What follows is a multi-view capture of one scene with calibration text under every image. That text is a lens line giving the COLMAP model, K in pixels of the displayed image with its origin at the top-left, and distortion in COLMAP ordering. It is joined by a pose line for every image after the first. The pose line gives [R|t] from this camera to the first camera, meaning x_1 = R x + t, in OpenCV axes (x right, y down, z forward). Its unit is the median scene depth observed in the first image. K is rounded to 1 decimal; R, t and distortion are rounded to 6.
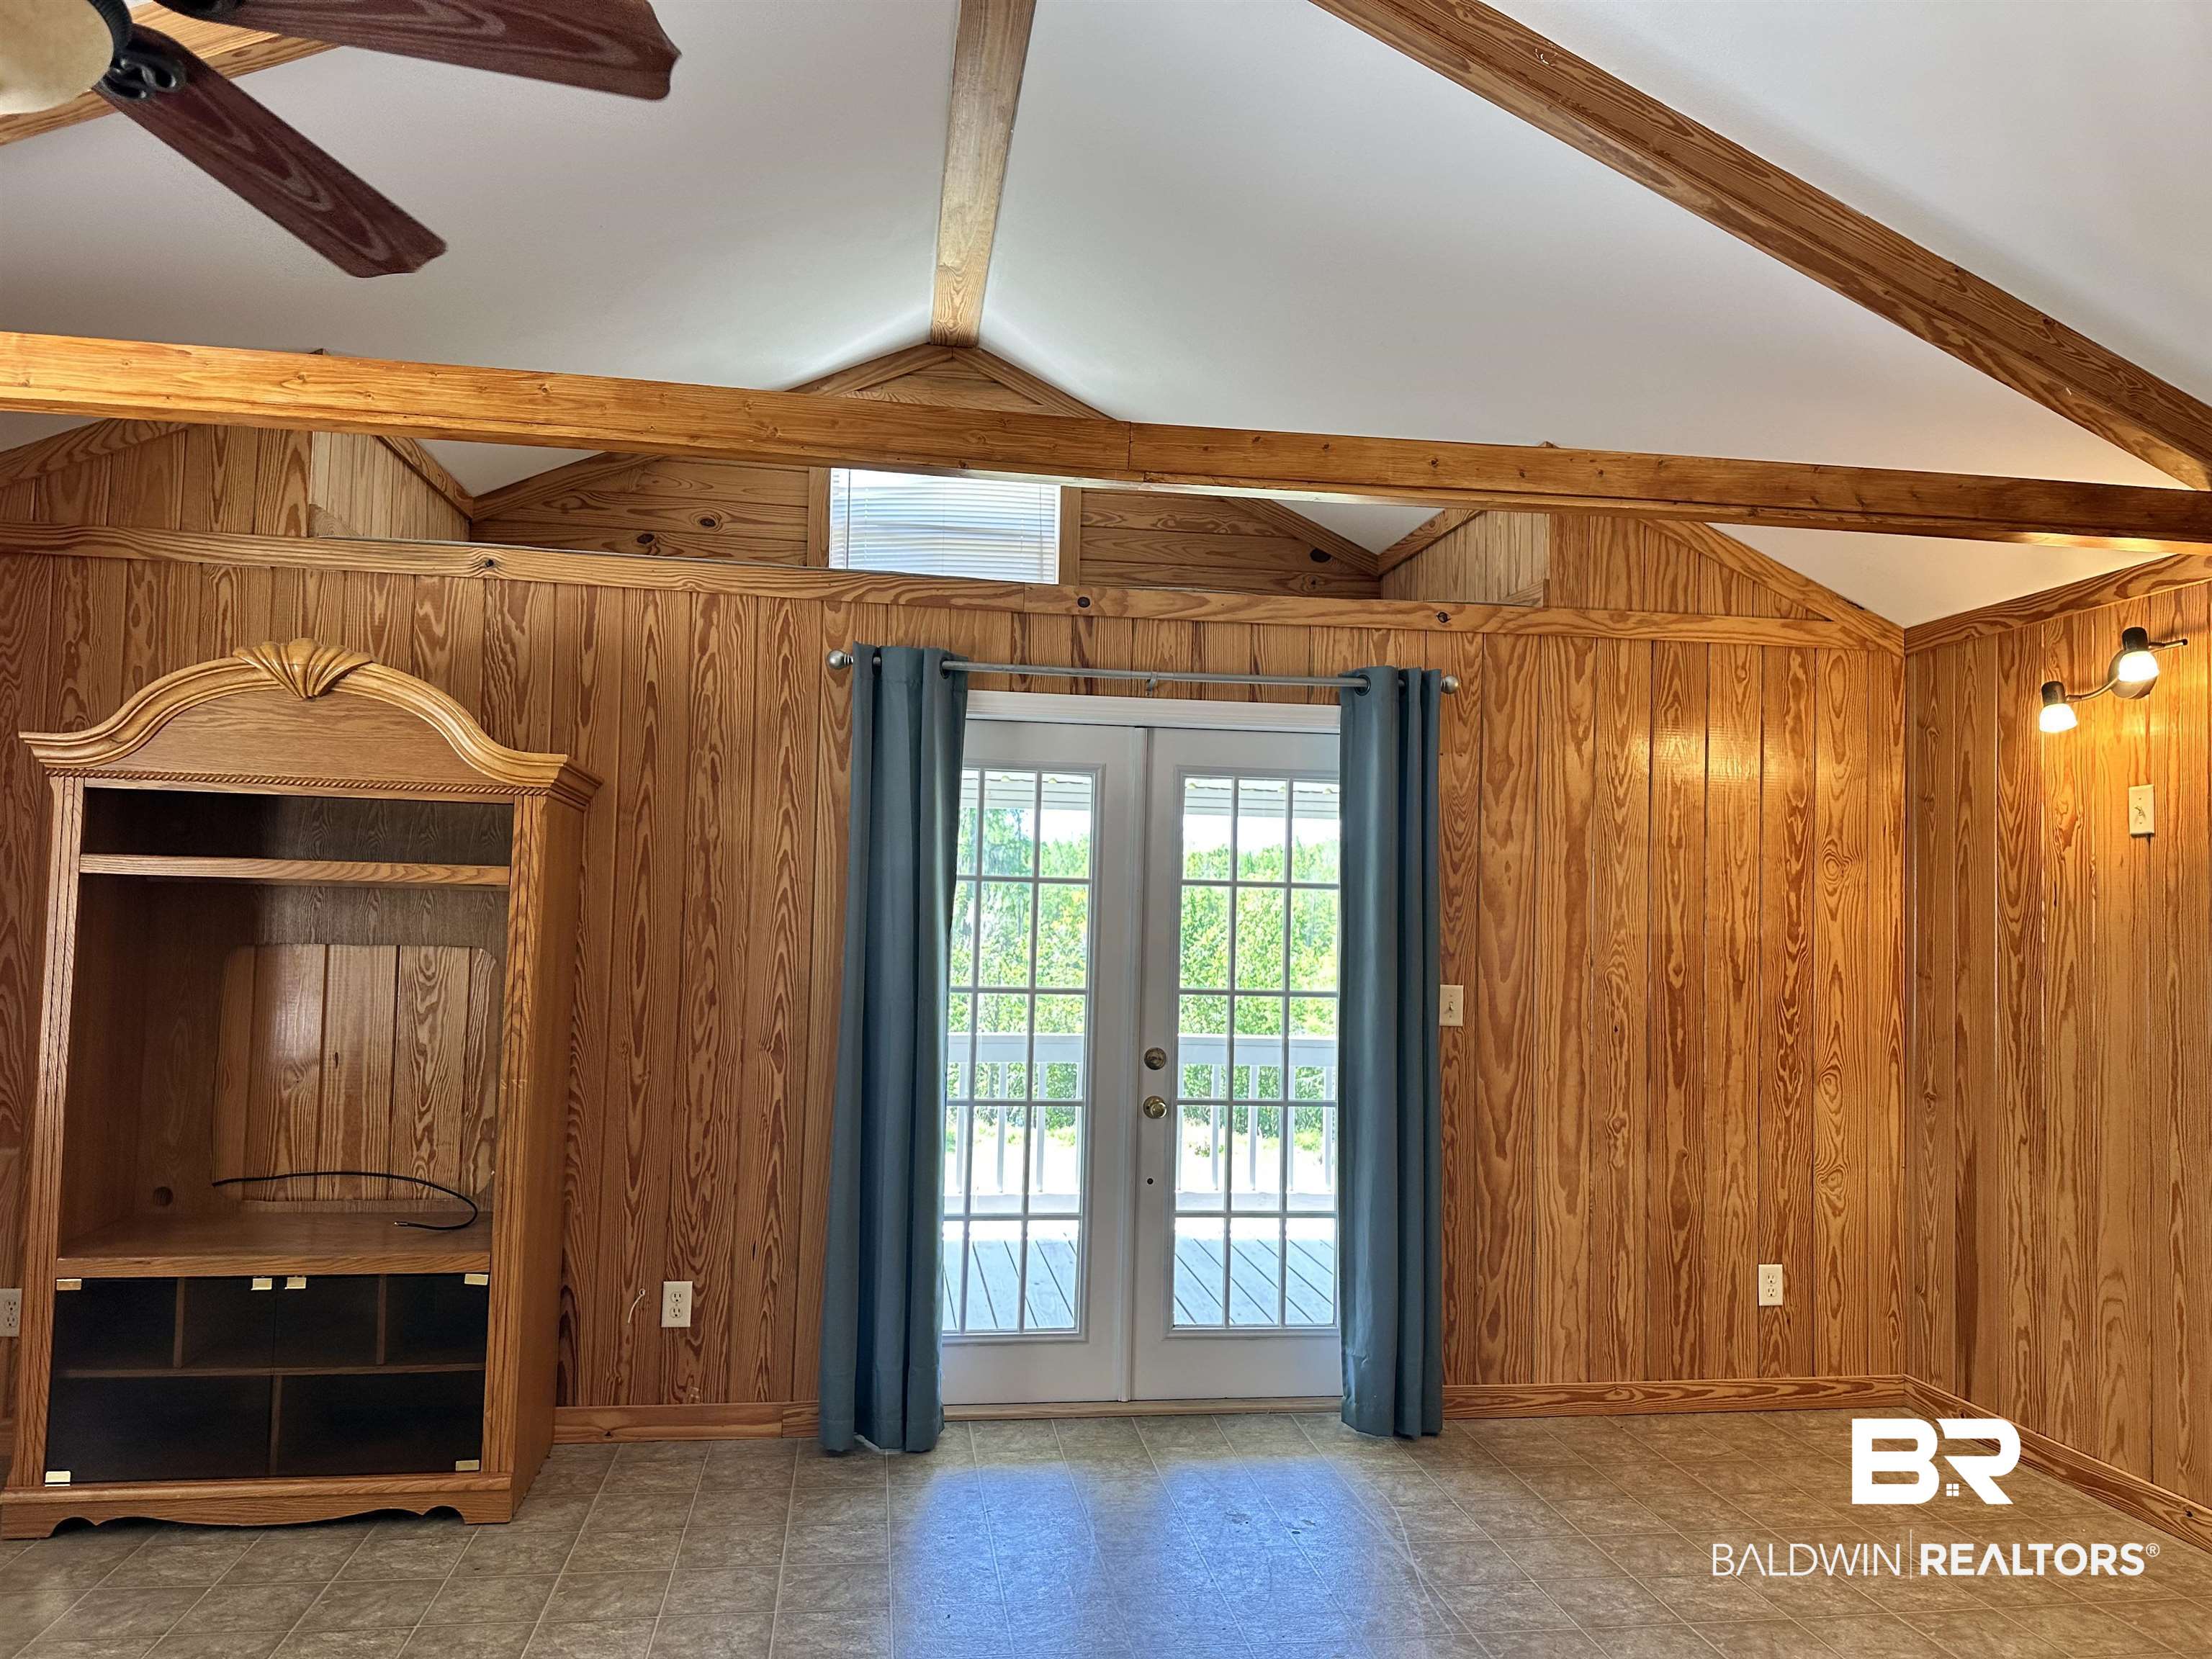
lens RADIAL K [[1544.4, 0, 1100.0], [0, 1544.4, 817.6], [0, 0, 1]] dist [0.178361, -0.304109]
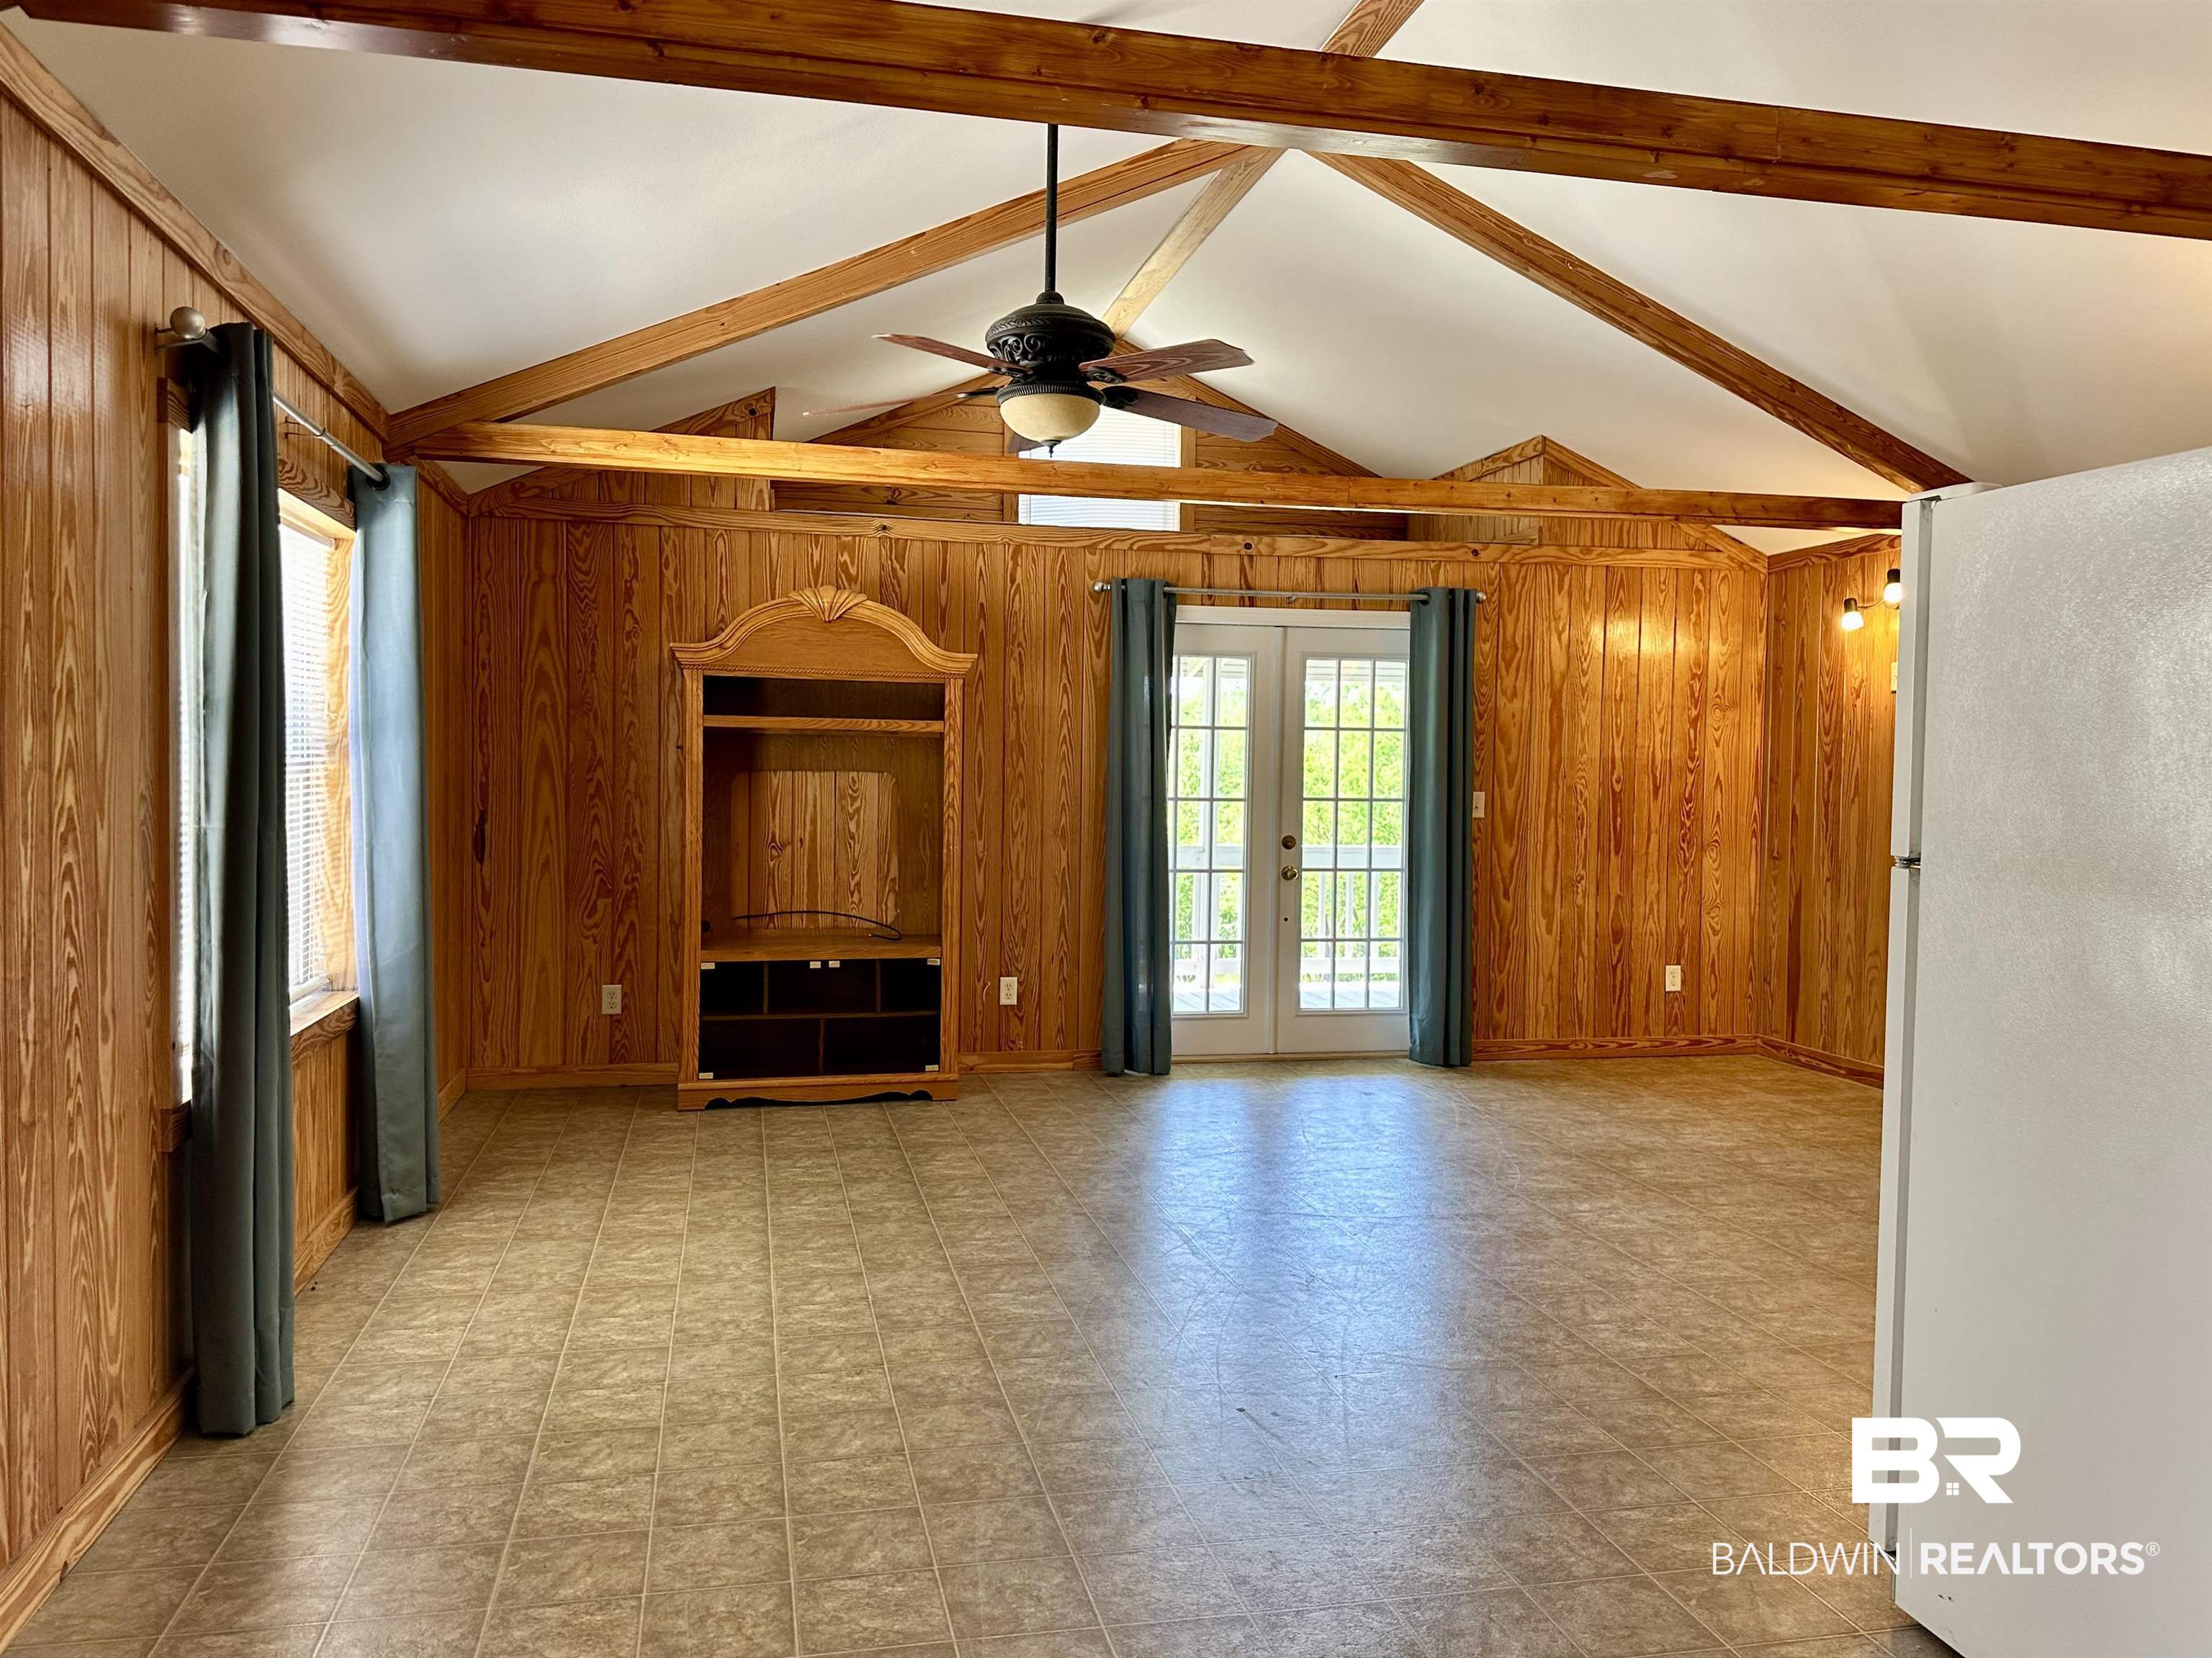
lens RADIAL K [[1635.5, 0, 1105.1], [0, 1635.5, 790.3], [0, 0, 1]] dist [0.215898, -0.335473]
pose [[0.997008, -0.012765, 0.076243, -0.270891], [0.007112, 0.997236, 0.073961, -0.018748], [-0.076977, -0.073197, 0.994342, -0.611481]]
